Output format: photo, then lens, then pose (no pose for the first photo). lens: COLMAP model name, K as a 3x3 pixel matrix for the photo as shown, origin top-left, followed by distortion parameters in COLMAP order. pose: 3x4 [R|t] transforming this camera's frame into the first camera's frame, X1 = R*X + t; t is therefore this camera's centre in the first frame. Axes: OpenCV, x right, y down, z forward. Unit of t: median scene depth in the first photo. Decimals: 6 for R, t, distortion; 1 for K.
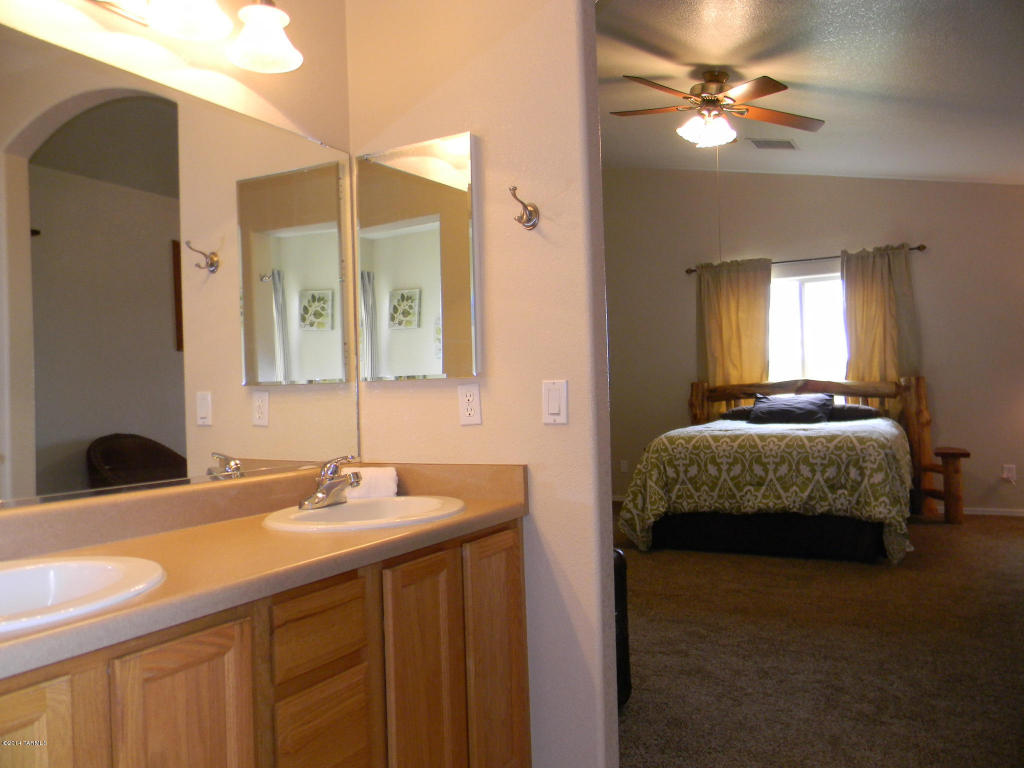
lens RADIAL K [[824.2, 0, 501.0], [0, 824.2, 389.5], [0, 0, 1]] dist [0.007747, -0.022225]
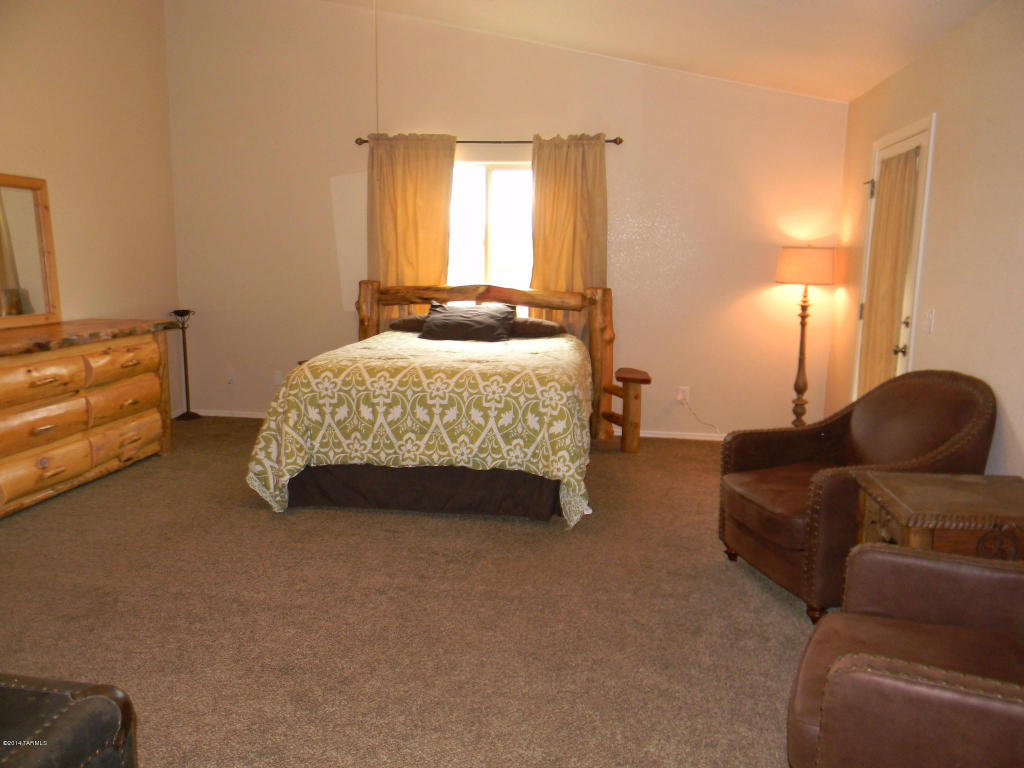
lens RADIAL K [[824.2, 0, 503.9], [0, 824.2, 391.5], [0, 0, 1]] dist [0.007747, -0.022225]
pose [[0.934817, -0.011958, 0.354929, 0.088978], [-0.047497, 0.986244, 0.158325, -0.046104], [-0.351940, -0.164863, 0.921390, 0.207167]]
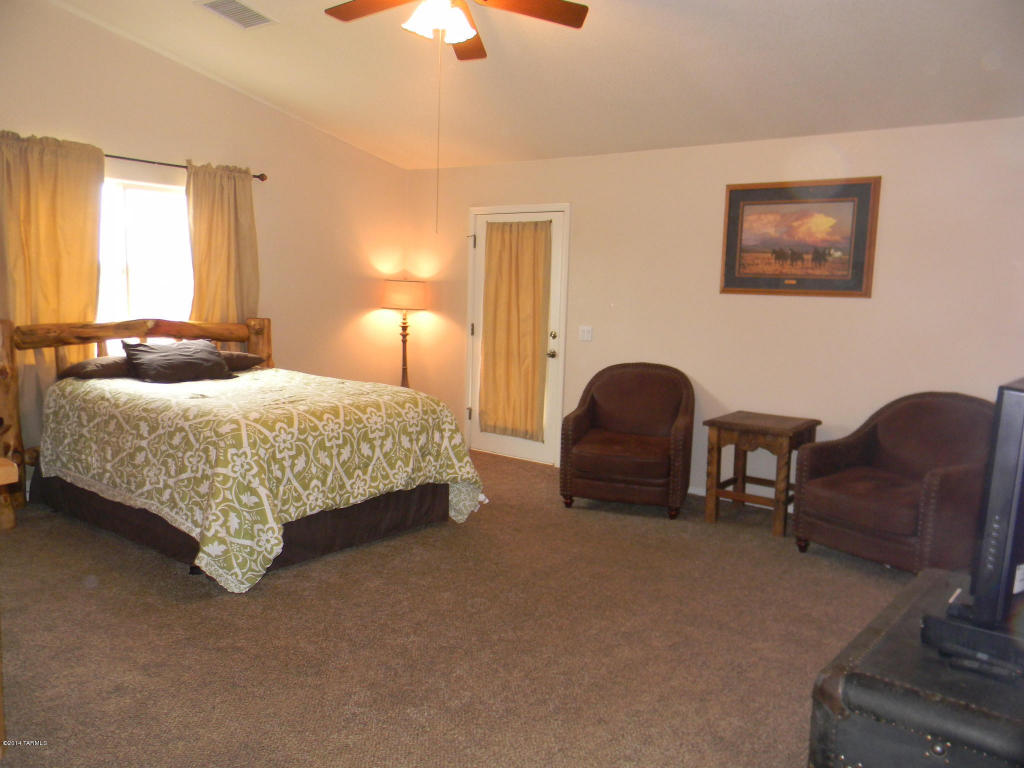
lens RADIAL K [[824.2, 0, 509.6], [0, 824.2, 388.9], [0, 0, 1]] dist [0.007747, -0.022225]
pose [[0.153983, -0.087991, 0.984148, -0.406536], [-0.041574, 0.994568, 0.095428, -0.040262], [-0.987199, -0.055609, 0.149488, 0.633812]]
